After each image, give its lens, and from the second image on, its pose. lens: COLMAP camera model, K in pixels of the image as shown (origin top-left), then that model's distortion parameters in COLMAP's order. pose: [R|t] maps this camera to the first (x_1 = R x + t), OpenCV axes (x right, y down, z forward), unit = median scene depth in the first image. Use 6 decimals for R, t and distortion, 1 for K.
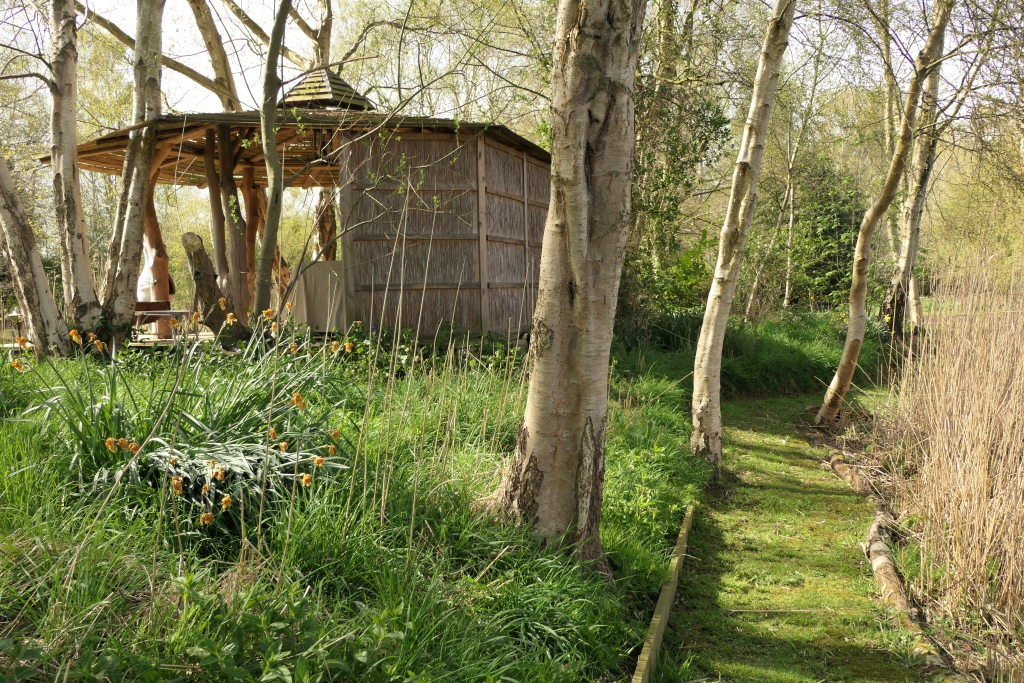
lens RADIAL K [[1015.1, 0, 515.9], [0, 1015.1, 339.7], [0, 0, 1]] dist [-0.011675, 0.000000]
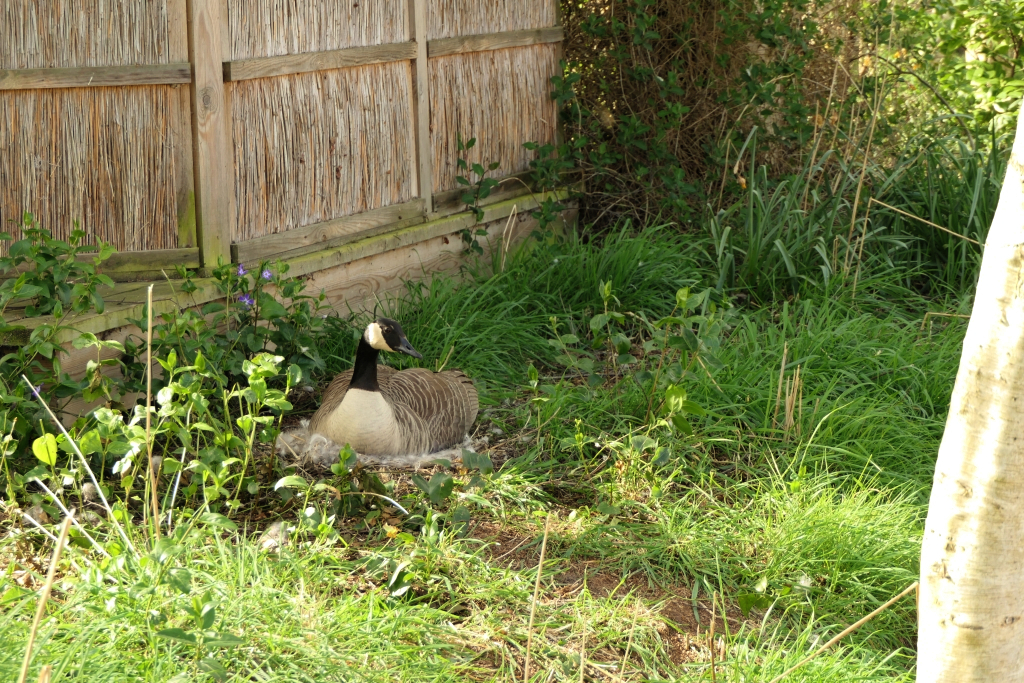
lens RADIAL K [[2767.3, 0, 511.3], [0, 2767.3, 341.3], [0, 0, 1]] dist [0.050823, 0.000000]
pose [[0.998968, 0.000079, -0.045426, 0.105857], [0.004214, 0.995526, 0.094398, -0.069126], [0.045230, -0.094492, 0.994498, 0.382172]]
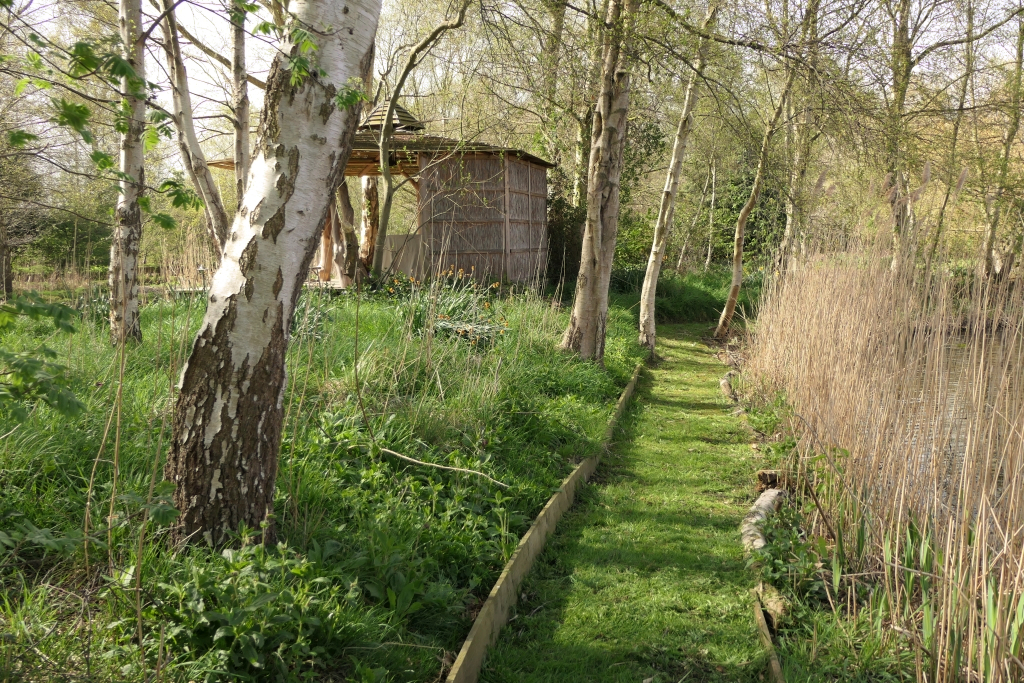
lens RADIAL K [[1015.1, 0, 507.8], [0, 1015.1, 340.6], [0, 0, 1]] dist [-0.011675, 0.000000]
pose [[0.998956, -0.001758, 0.045657, -0.138722], [-0.000434, 0.998850, 0.047952, 0.012954], [-0.045689, -0.047922, 0.997806, -0.770061]]
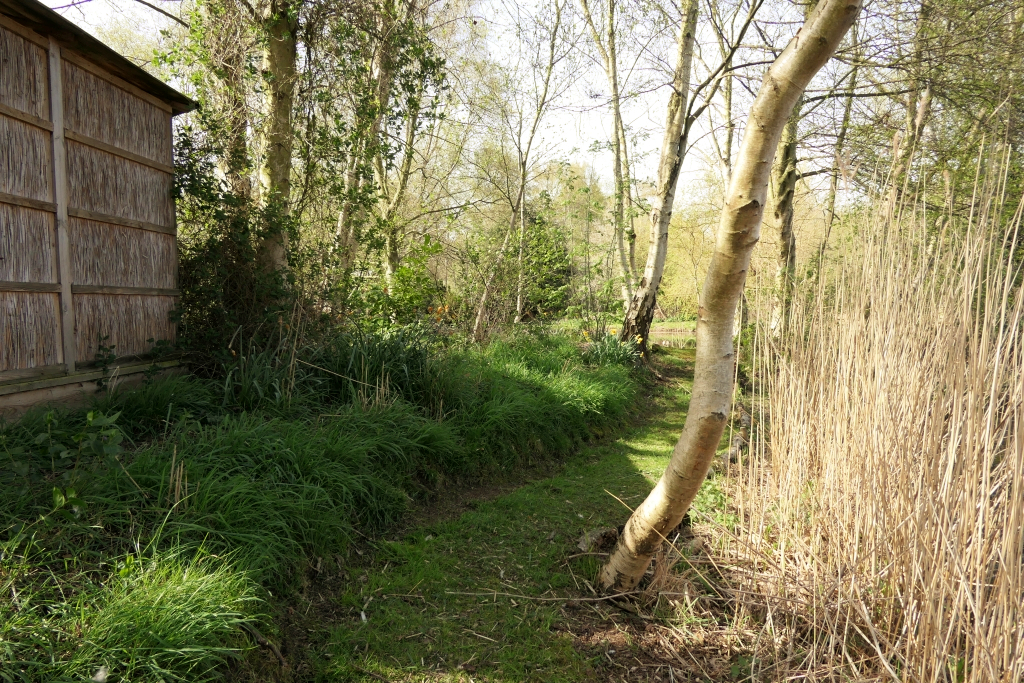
lens RADIAL K [[703.3, 0, 513.9], [0, 703.3, 343.0], [0, 0, 1]] dist [0.001043, 0.000070]
pose [[0.964890, -0.009296, 0.262489, 0.217076], [0.009337, 0.999956, 0.001090, -0.034215], [-0.262487, 0.001399, 0.964934, 0.878973]]
